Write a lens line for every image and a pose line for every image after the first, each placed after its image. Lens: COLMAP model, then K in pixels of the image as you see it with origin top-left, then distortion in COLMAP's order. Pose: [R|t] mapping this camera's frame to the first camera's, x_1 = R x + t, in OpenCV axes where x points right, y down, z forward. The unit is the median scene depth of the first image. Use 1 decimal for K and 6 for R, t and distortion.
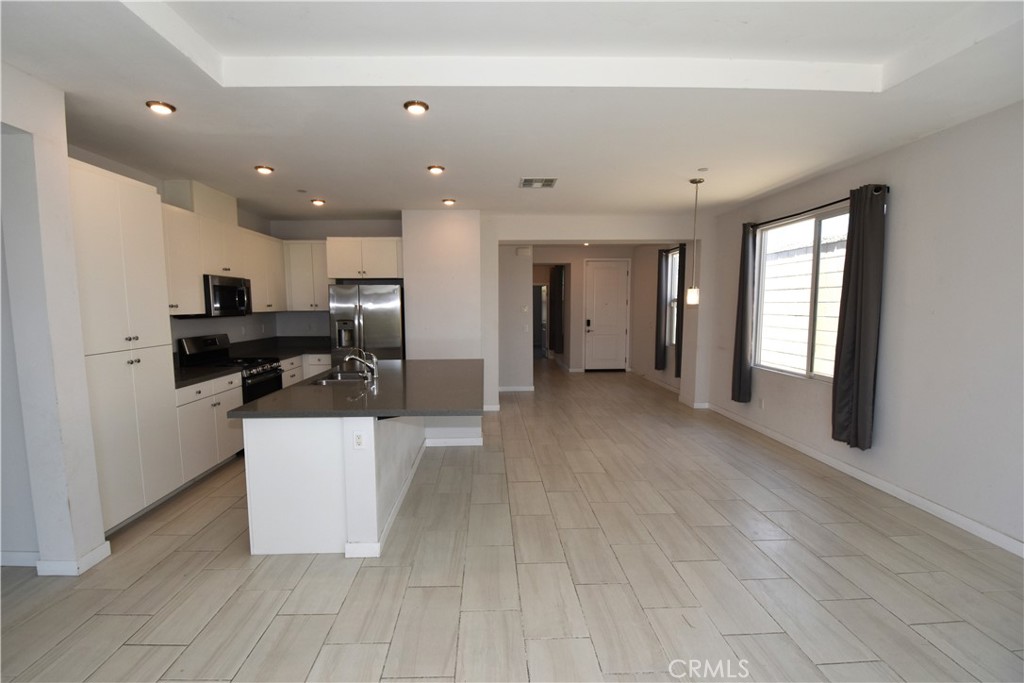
lens RADIAL K [[446.3, 0, 498.5], [0, 446.3, 348.3], [0, 0, 1]] dist [0.009109, -0.019733]
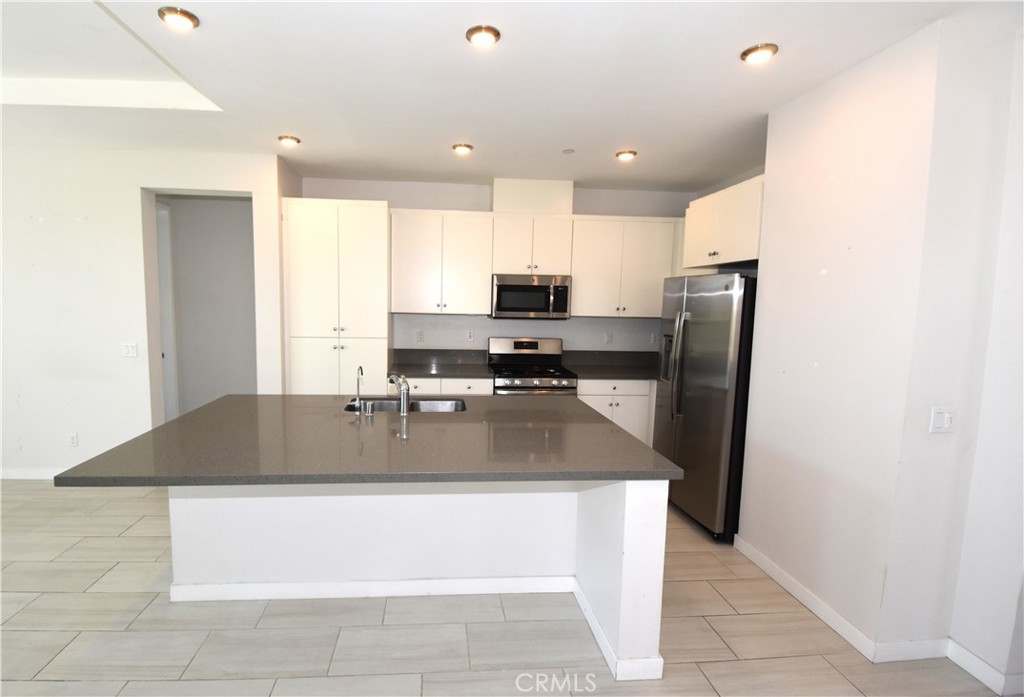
lens RADIAL K [[470.9, 0, 468.7], [0, 470.9, 342.2], [0, 0, 1]] dist [0.002127, -0.013376]
pose [[0.047474, 0.095467, -0.994300, 0.317567], [-0.118251, 0.988959, 0.089309, -0.088515], [0.991848, 0.113337, 0.058239, 0.772142]]
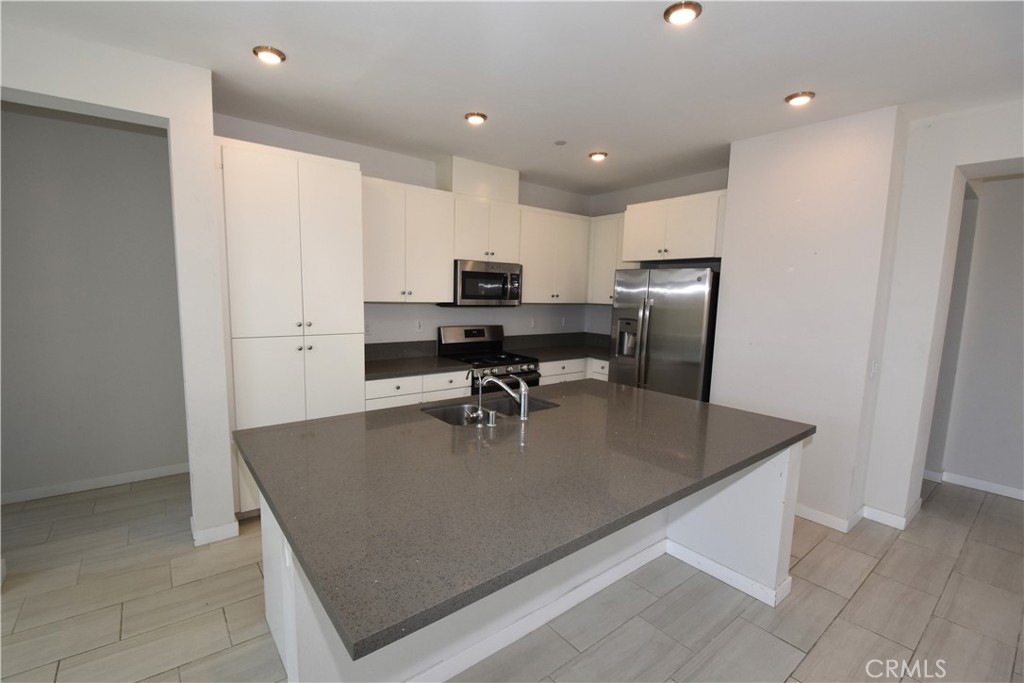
lens RADIAL K [[446.3, 0, 498.5], [0, 446.3, 348.3], [0, 0, 1]] dist [0.009109, -0.019733]
pose [[0.589227, 0.121138, -0.798835, 0.126270], [-0.107252, 0.991674, 0.071271, -0.050504], [0.800818, 0.043682, 0.597313, 0.453068]]
